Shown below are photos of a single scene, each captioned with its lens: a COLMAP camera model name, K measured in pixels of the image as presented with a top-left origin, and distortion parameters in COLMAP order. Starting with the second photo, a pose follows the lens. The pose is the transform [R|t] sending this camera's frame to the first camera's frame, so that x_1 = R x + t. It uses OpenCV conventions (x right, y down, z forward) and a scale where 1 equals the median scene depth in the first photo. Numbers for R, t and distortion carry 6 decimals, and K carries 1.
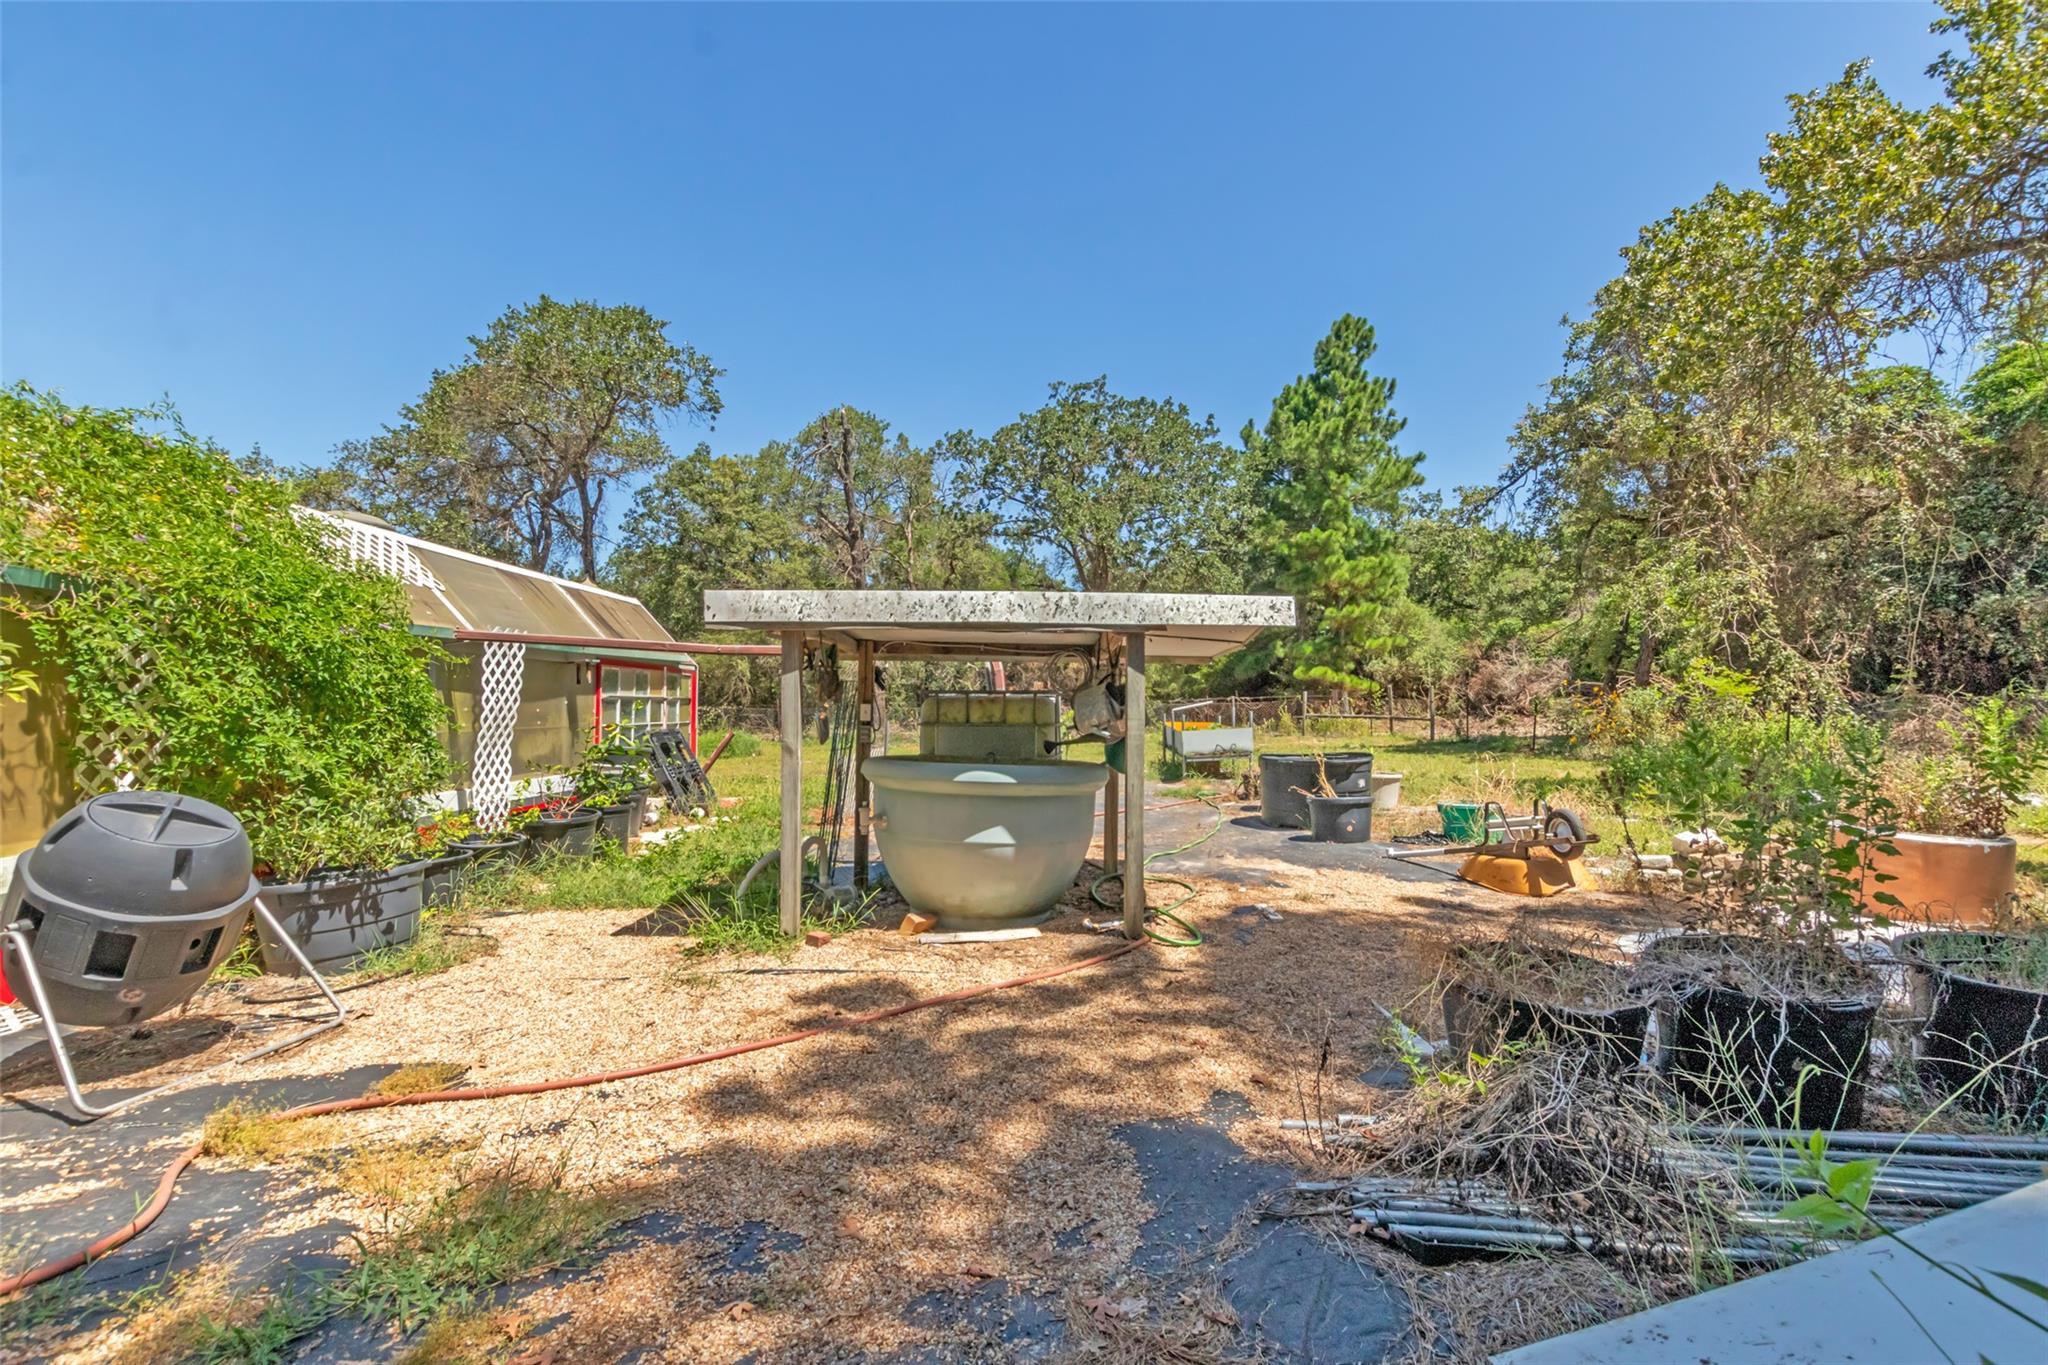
lens RADIAL K [[950.3, 0, 1021.8], [0, 950.3, 696.8], [0, 0, 1]] dist [0.002912, -0.003068]
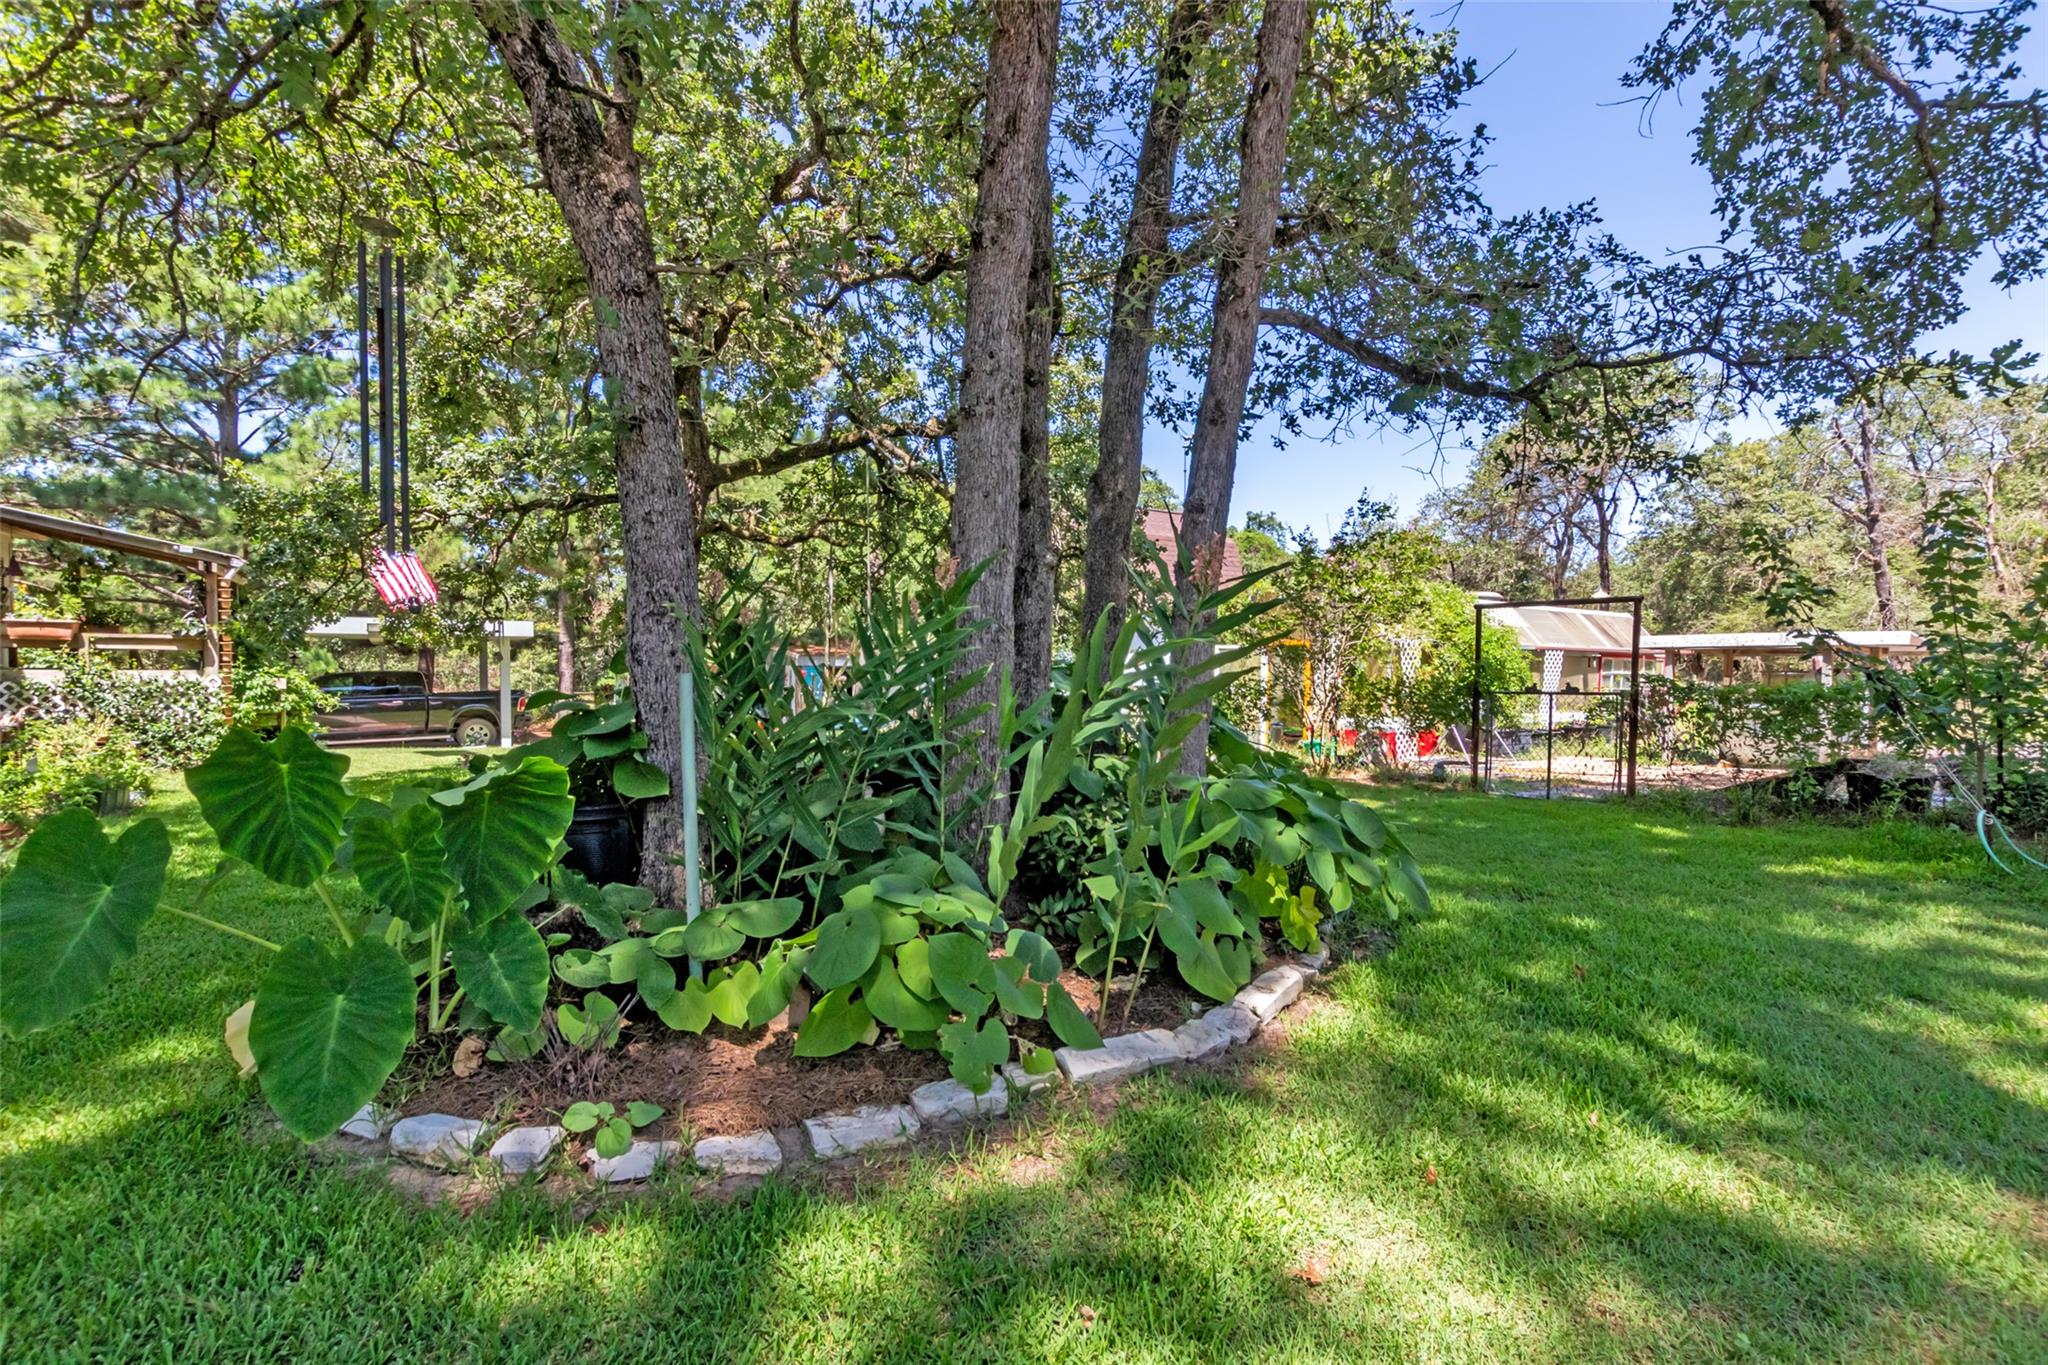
lens RADIAL K [[950.3, 0, 1029.3], [0, 950.3, 702.9], [0, 0, 1]] dist [0.002912, -0.003068]
pose [[0.561459, 0.025965, -0.827097, 0.128140], [0.000796, 0.999490, 0.031917, -0.000890], [0.827504, -0.018579, 0.561152, -0.266089]]
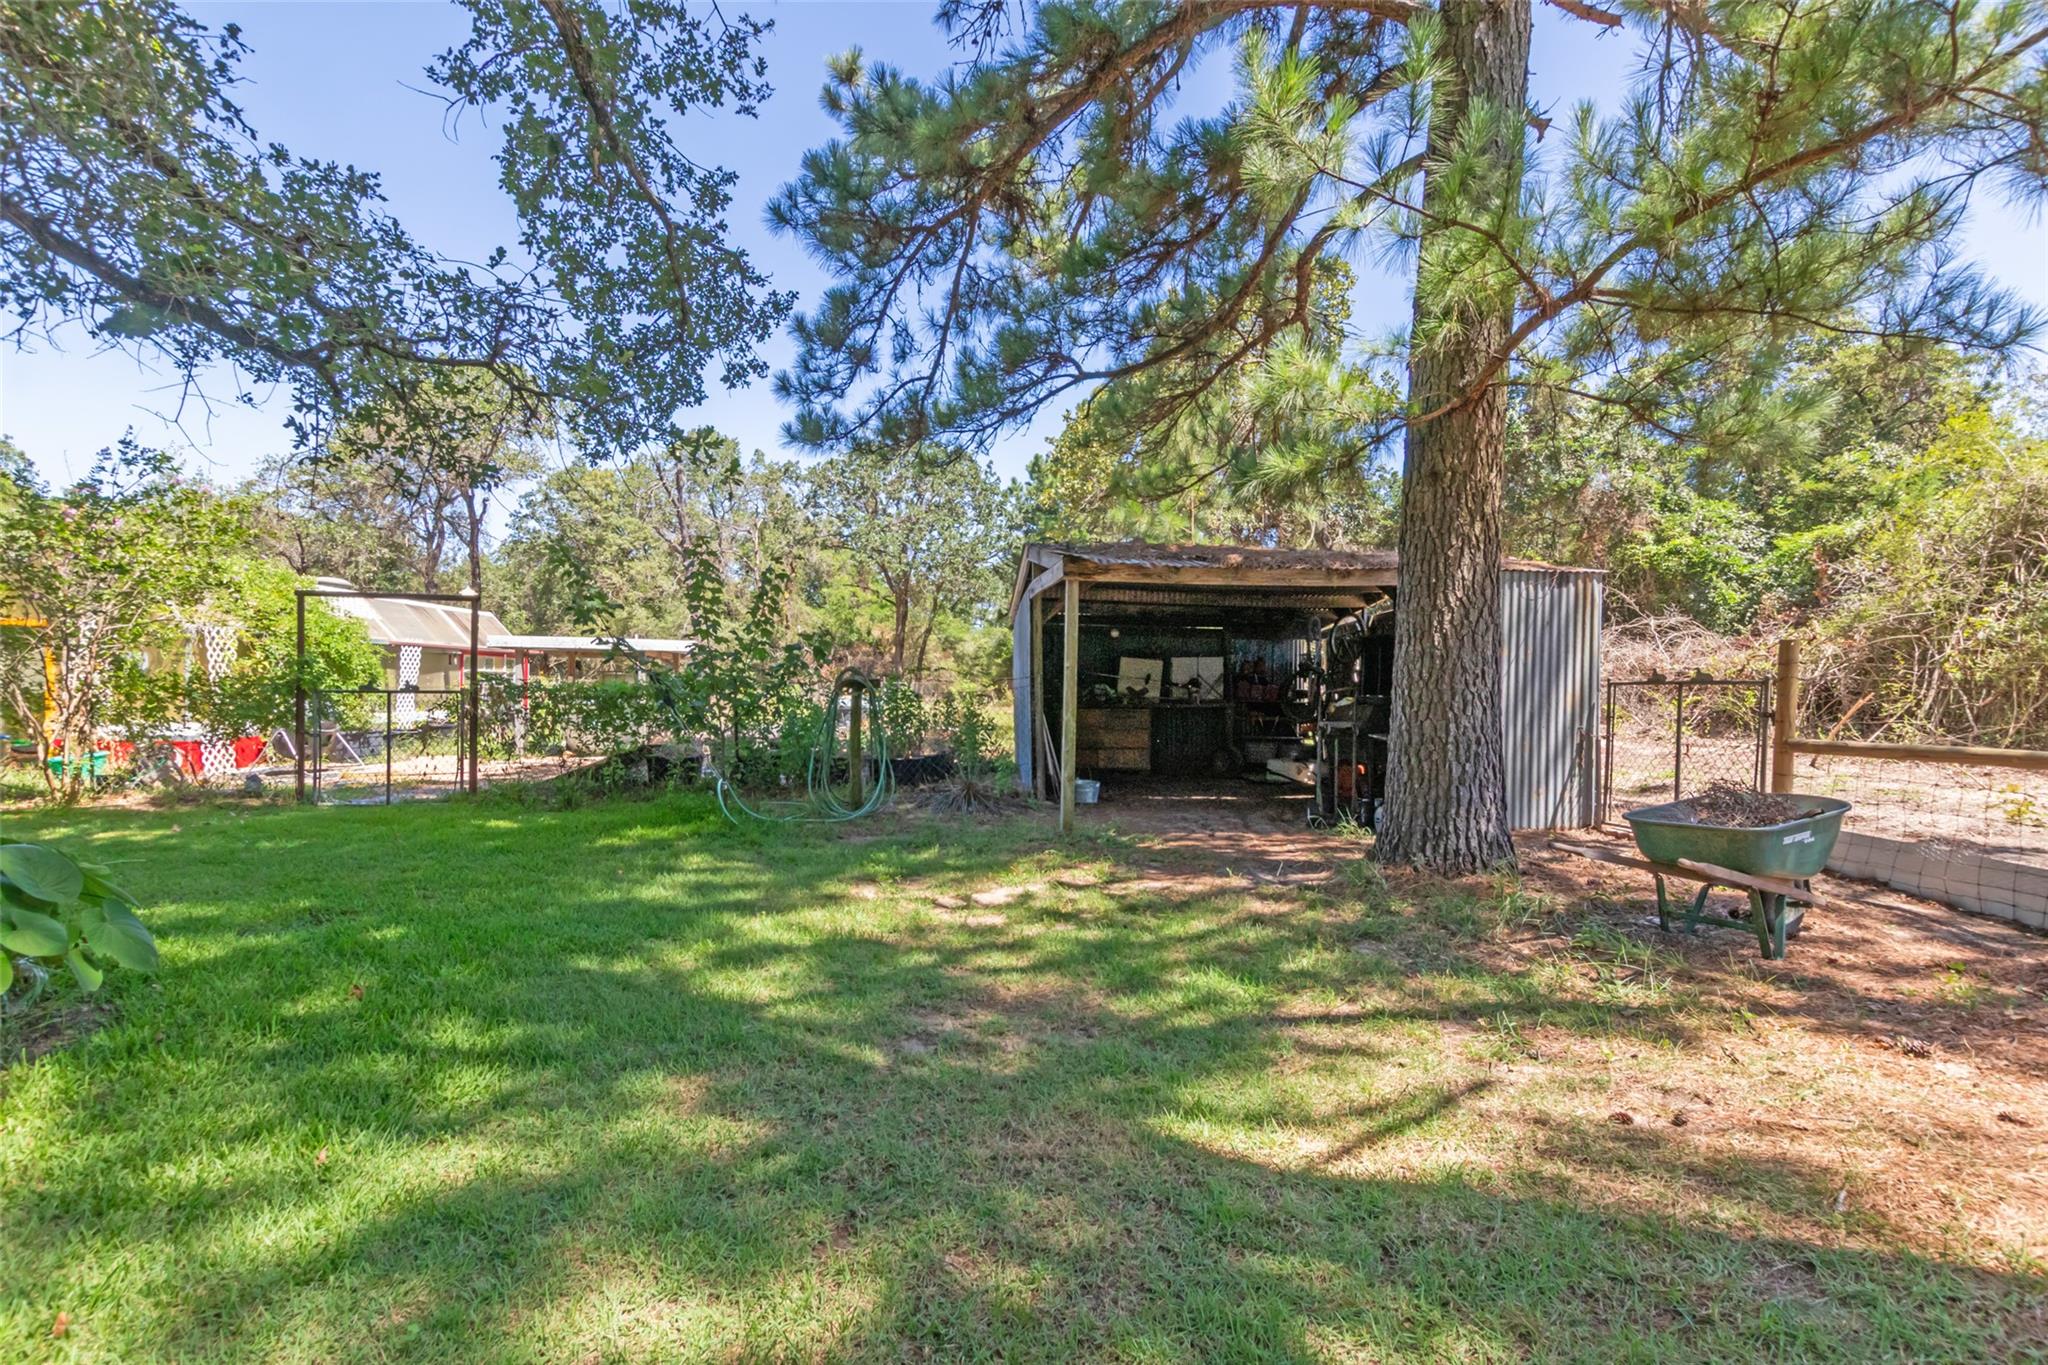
lens RADIAL K [[950.3, 0, 1032.0], [0, 950.3, 706.1], [0, 0, 1]] dist [0.002912, -0.003068]
pose [[0.995919, 0.012543, 0.089373, 0.136478], [-0.015301, 0.999425, 0.030243, -0.001382], [-0.088942, -0.031487, 0.995539, -0.261029]]
